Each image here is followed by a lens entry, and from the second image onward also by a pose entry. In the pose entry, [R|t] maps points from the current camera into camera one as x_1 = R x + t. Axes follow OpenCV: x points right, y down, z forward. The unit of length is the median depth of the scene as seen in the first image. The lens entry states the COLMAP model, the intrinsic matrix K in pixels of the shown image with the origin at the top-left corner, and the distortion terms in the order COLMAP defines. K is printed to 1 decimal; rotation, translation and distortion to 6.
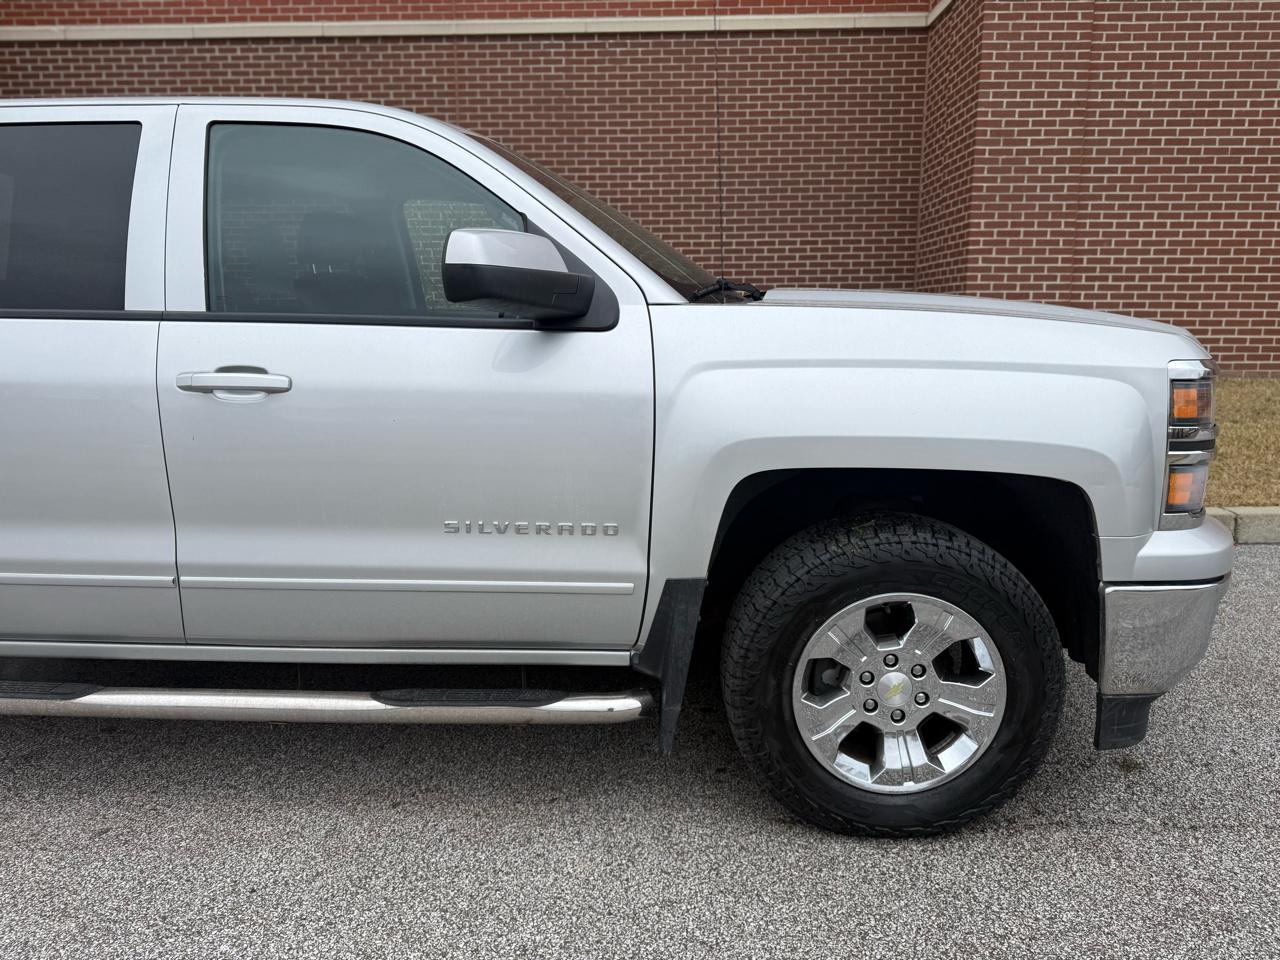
lens RADIAL K [[902.9, 0, 629.5], [0, 902.9, 477.9], [0, 0, 1]] dist [0.010283, -0.011228]
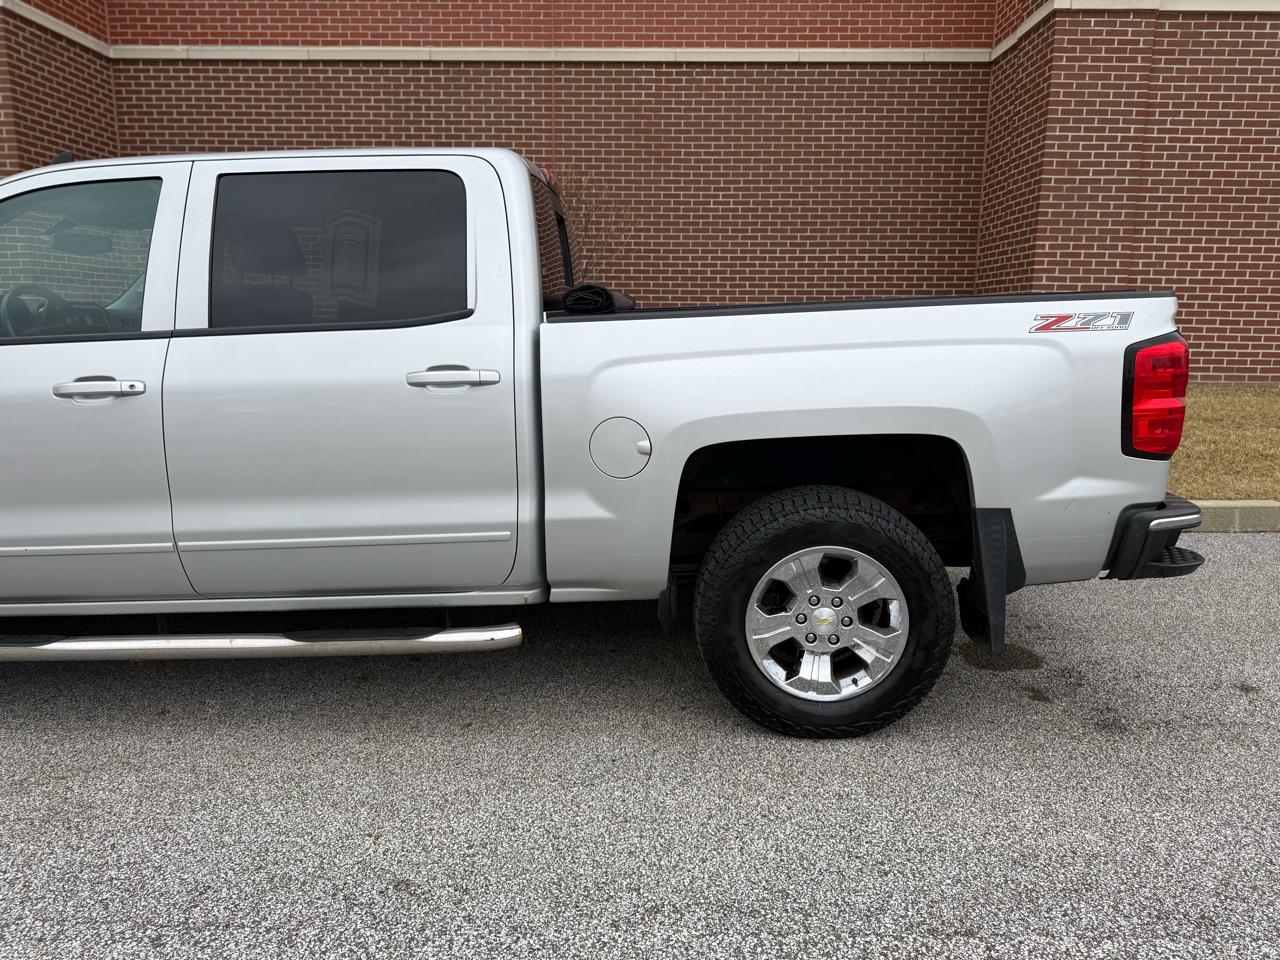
lens RADIAL K [[901.3, 0, 641.3], [0, 901.3, 482.0], [0, 0, 1]] dist [0.014079, -0.014890]
pose [[0.999854, 0.012205, 0.011957, -0.095297], [-0.012200, 0.999925, -0.000538, 0.011044], [-0.011963, 0.000392, 0.999928, -0.078673]]
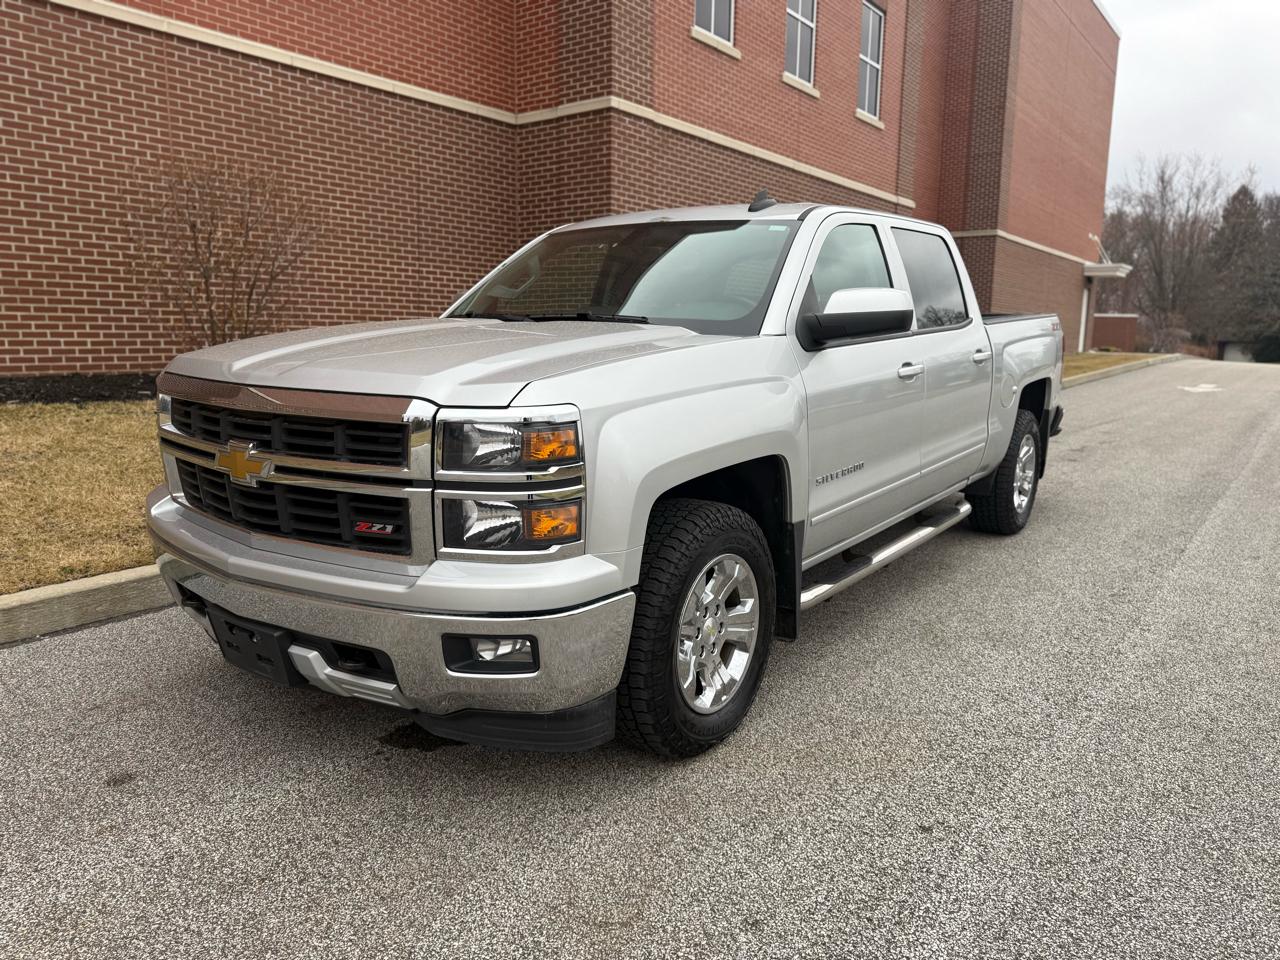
lens RADIAL K [[902.4, 0, 631.3], [0, 902.4, 485.7], [0, 0, 1]] dist [0.010614, -0.014388]
pose [[0.581090, -0.123506, 0.804414, -0.734320], [0.134776, 0.989374, 0.054545, -0.005366], [-0.802602, 0.076720, 0.591560, 0.084103]]
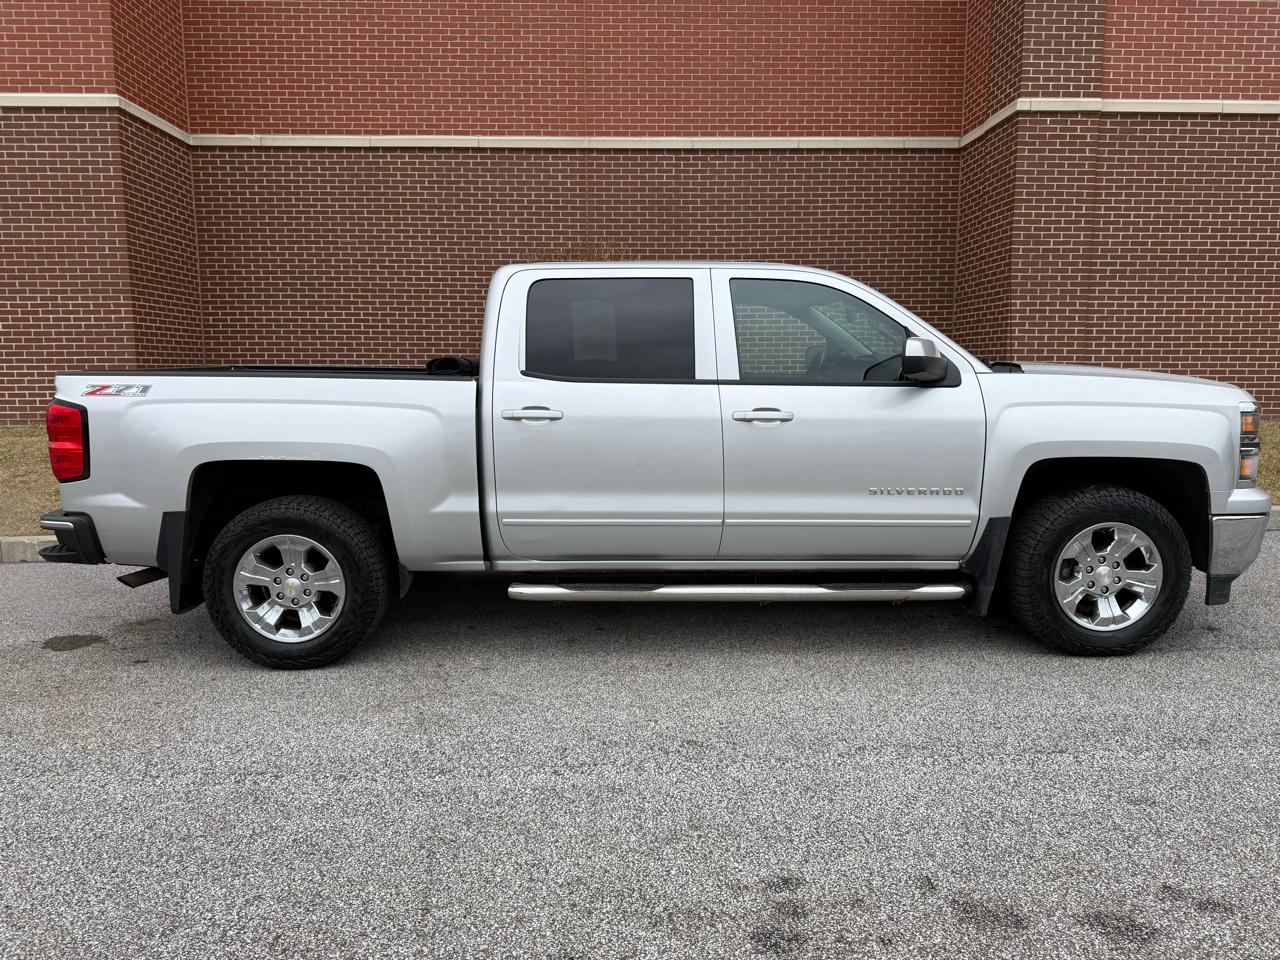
lens RADIAL K [[897.3, 0, 638.8], [0, 897.3, 484.2], [0, 0, 1]] dist [0.023392, -0.026836]
pose [[0.998013, -0.008040, 0.062499, -0.203235], [0.011120, 0.998732, -0.049091, 0.031822], [-0.062025, 0.049688, 0.996837, -0.212733]]
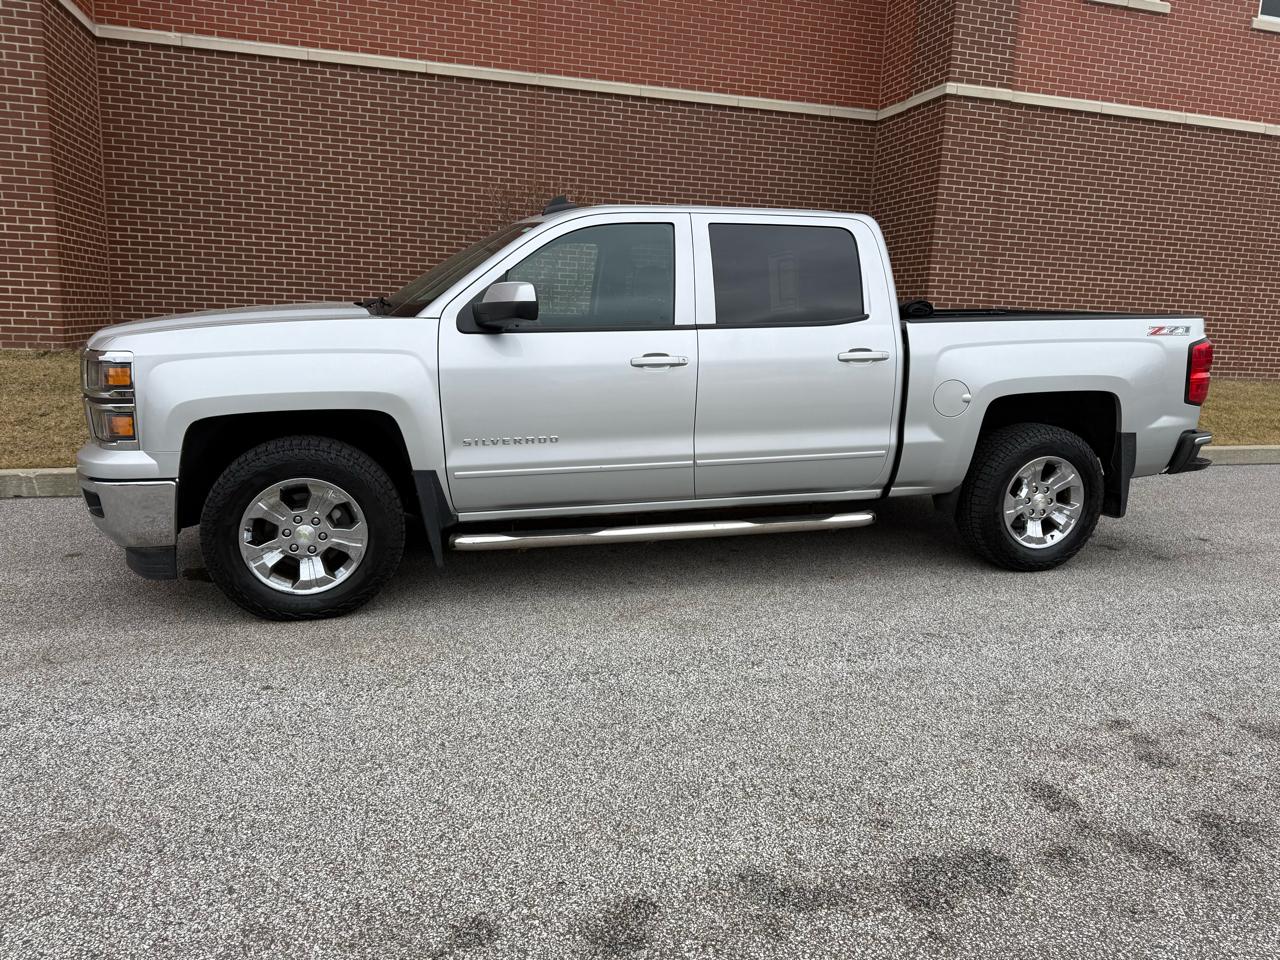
lens RADIAL K [[900.1, 0, 642.1], [0, 900.1, 473.3], [0, 0, 1]] dist [0.016627, -0.018450]
pose [[0.954362, -0.009678, 0.298494, -0.431088], [0.010182, 0.999948, -0.000135, 0.041065], [-0.298477, 0.003168, 0.954412, -0.216693]]
